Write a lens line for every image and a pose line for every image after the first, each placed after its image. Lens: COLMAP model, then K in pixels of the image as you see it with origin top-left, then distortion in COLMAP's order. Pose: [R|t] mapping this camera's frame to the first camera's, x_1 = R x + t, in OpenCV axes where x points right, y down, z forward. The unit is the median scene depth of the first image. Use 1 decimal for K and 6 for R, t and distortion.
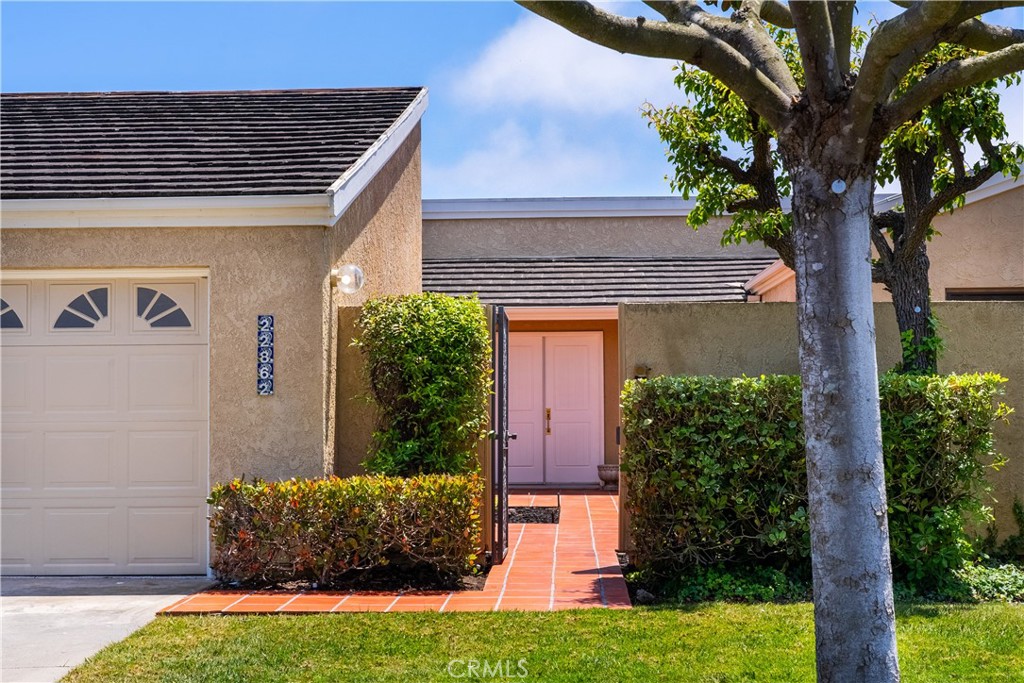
lens RADIAL K [[1467.2, 0, 512.0], [0, 1467.2, 341.5], [0, 0, 1]] dist [0.031543, 0.032269]
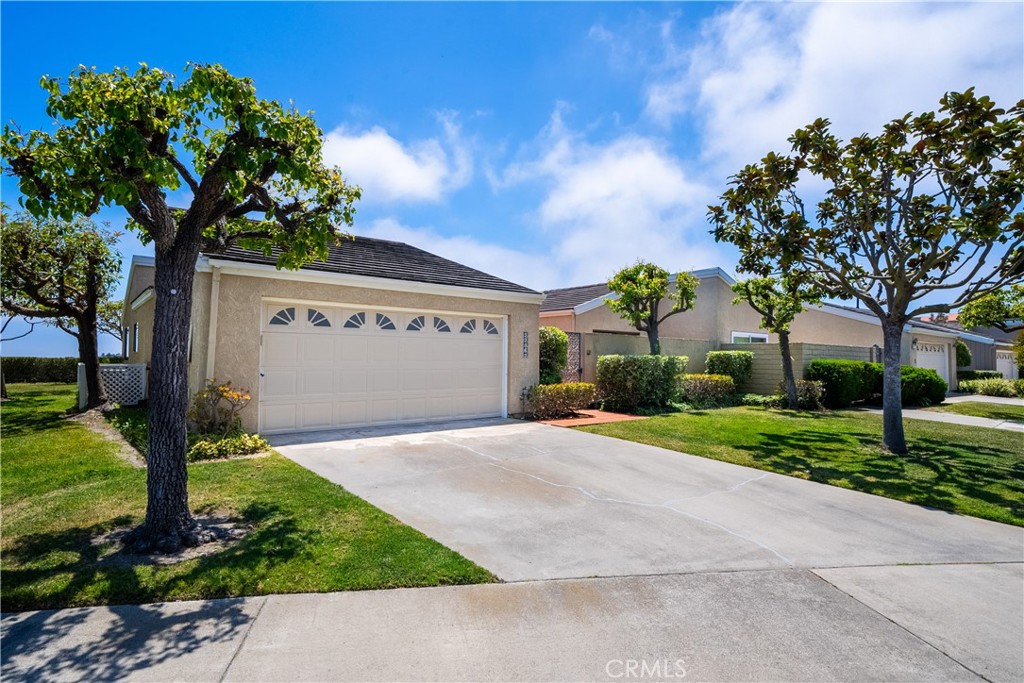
lens RADIAL K [[523.4, 0, 512.0], [0, 523.4, 341.5], [0, 0, 1]] dist [0.037881, 0.000173]
pose [[0.754791, 0.036072, 0.654972, -0.916002], [-0.044934, 0.998985, -0.003237, 0.007280], [-0.654424, -0.026988, 0.755646, 0.184459]]
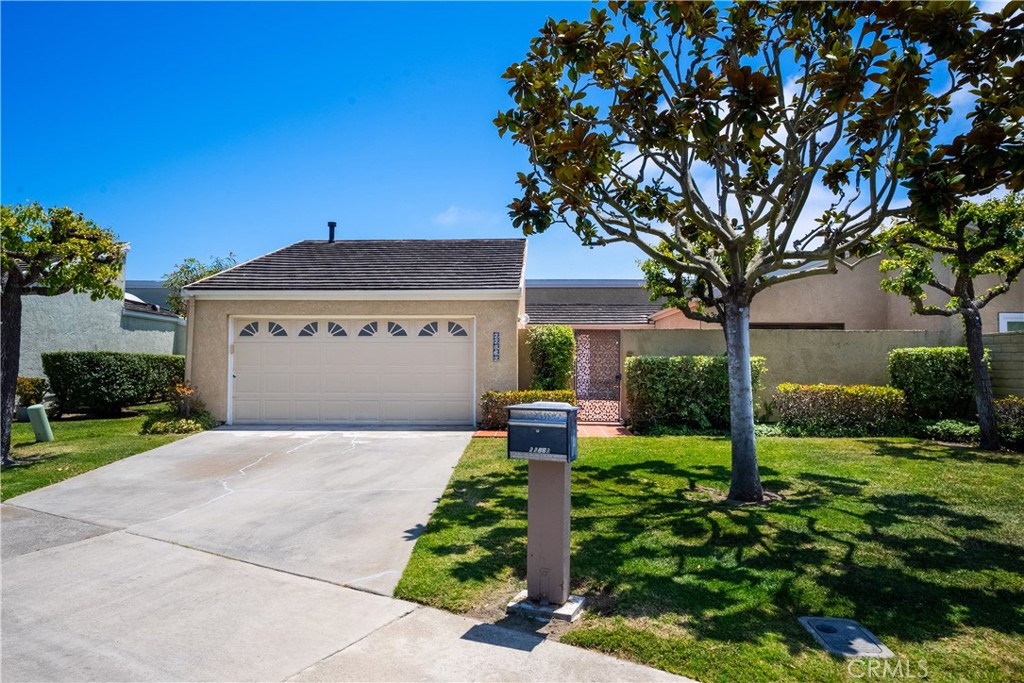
lens RADIAL K [[672.8, 0, 512.0], [0, 672.8, 341.5], [0, 0, 1]] dist [0.033905, 0.000147]
pose [[0.999941, 0.010492, 0.002795, -0.142340], [-0.010529, 0.999849, 0.013822, -0.018299], [-0.002650, -0.013851, 0.999901, -0.272137]]
